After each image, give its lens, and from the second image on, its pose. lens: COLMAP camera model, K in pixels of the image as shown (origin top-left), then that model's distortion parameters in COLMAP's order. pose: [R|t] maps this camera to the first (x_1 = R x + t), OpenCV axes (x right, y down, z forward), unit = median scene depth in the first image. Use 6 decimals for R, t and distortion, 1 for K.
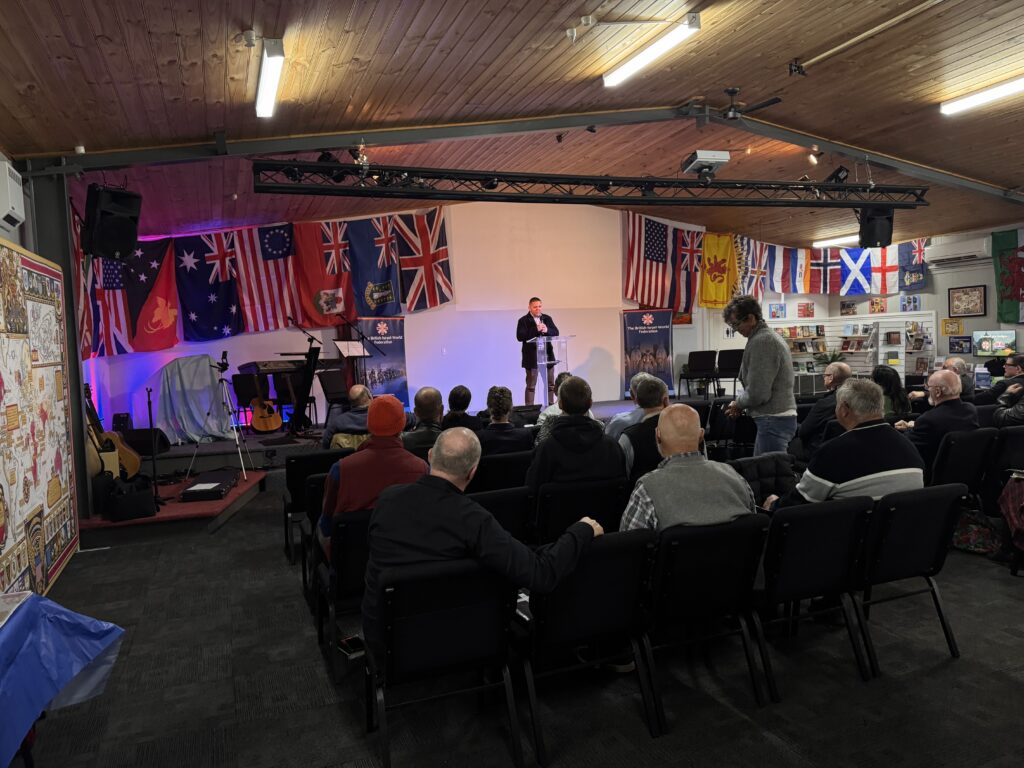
lens RADIAL K [[729.3, 0, 512.0], [0, 729.3, 384.0], [0, 0, 1]] dist [0.127181, -0.200106]
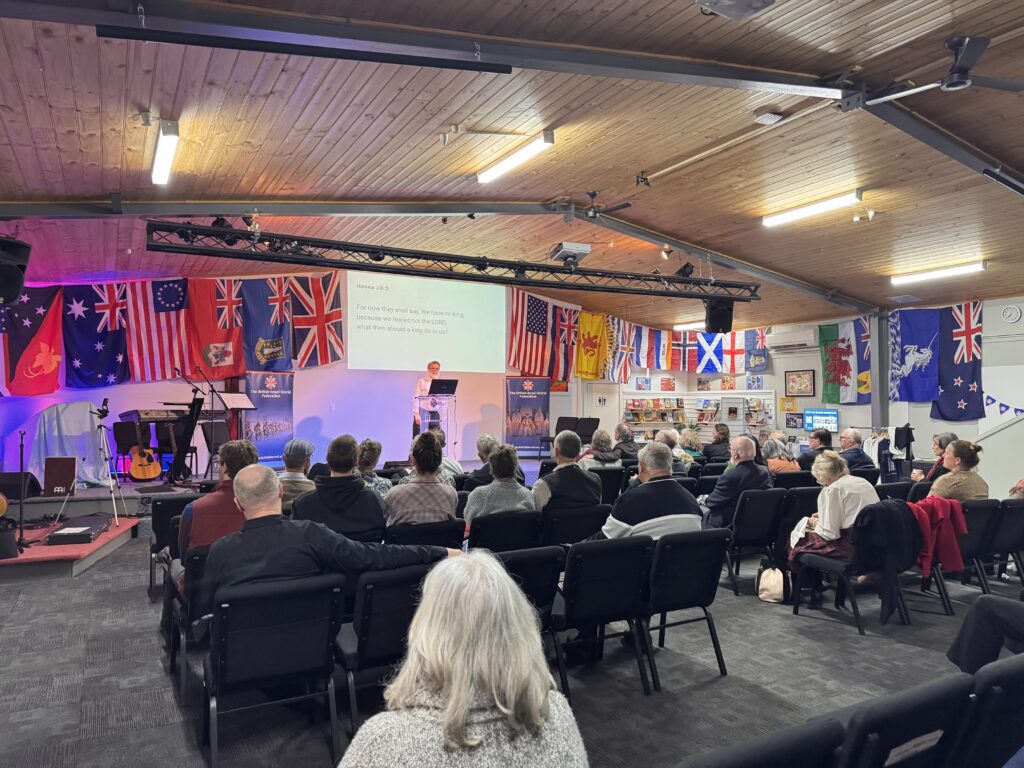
lens RADIAL K [[707.7, 0, 513.4], [0, 707.7, 389.0], [0, 0, 1]] dist [0.087029, -0.113972]
pose [[0.989863, 0.043721, 0.135132, 0.025783], [-0.032881, 0.996136, -0.081437, 0.003868], [-0.138170, 0.076169, 0.987475, -0.044640]]
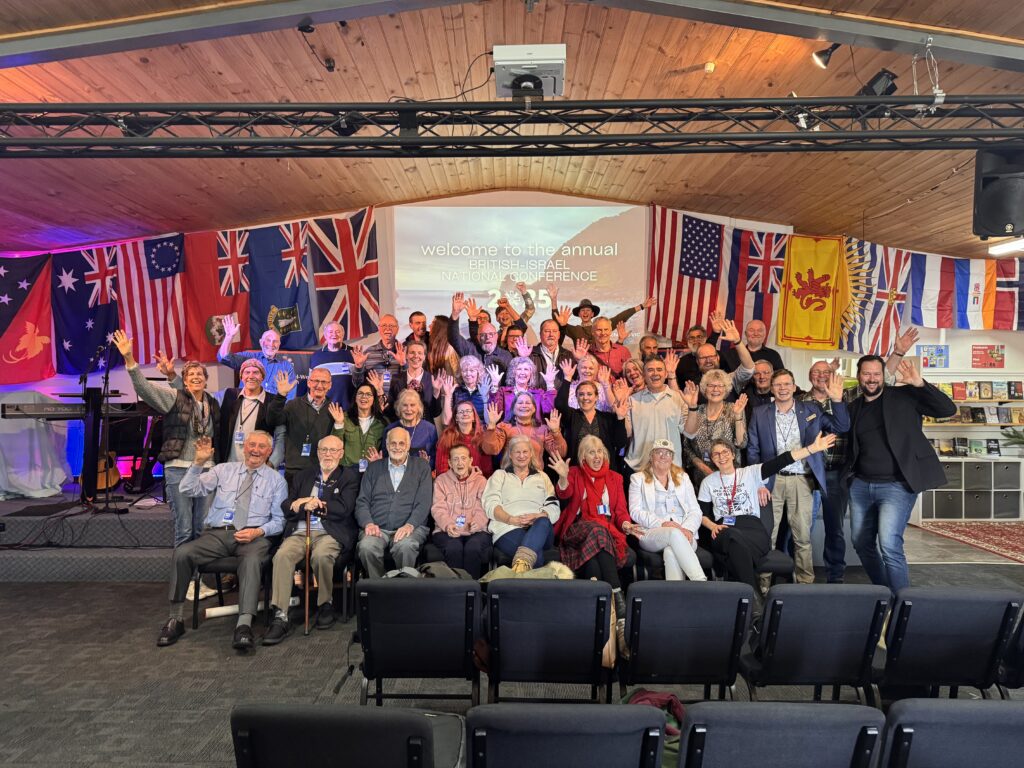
lens RADIAL K [[707.7, 0, 513.4], [0, 707.7, 389.0], [0, 0, 1]] dist [0.087029, -0.113972]
pose [[0.931734, 0.041147, -0.360804, 0.330690], [-0.056121, 0.997939, -0.031118, -0.041576], [0.358780, 0.049243, 0.932122, 0.394091]]
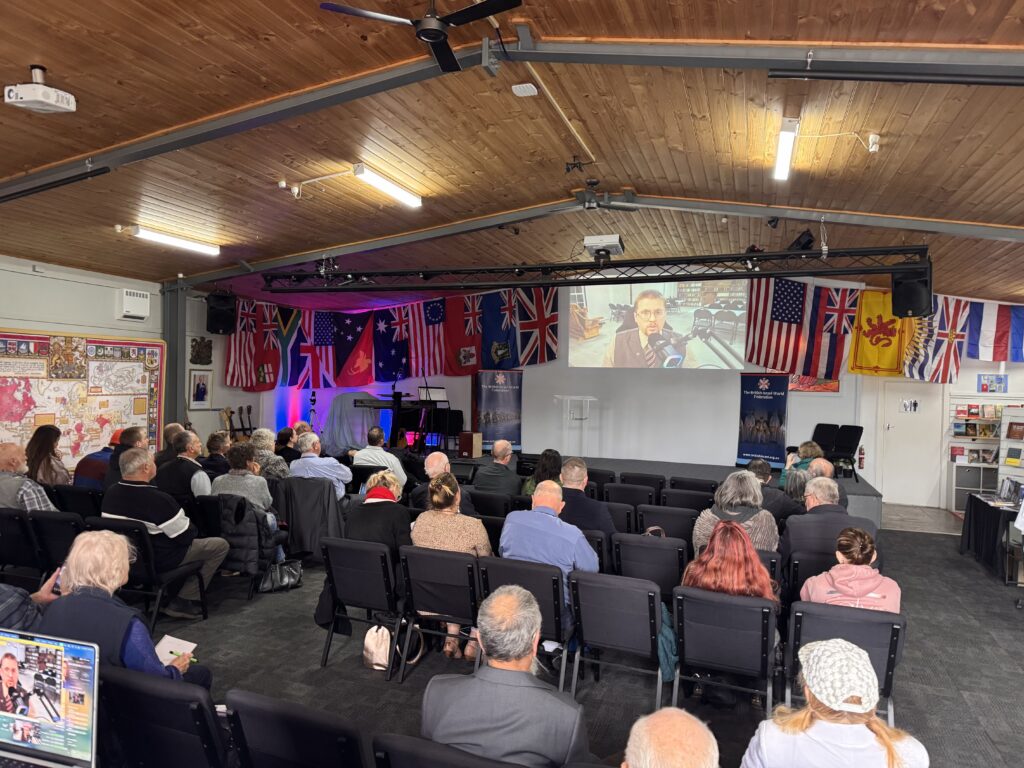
lens RADIAL K [[707.7, 0, 513.4], [0, 707.7, 389.0], [0, 0, 1]] dist [0.087029, -0.113972]
pose [[0.763575, 0.065250, -0.642414, 0.619758], [-0.089916, 0.995933, -0.005718, -0.056251], [0.639428, 0.062130, 0.766336, 0.107245]]
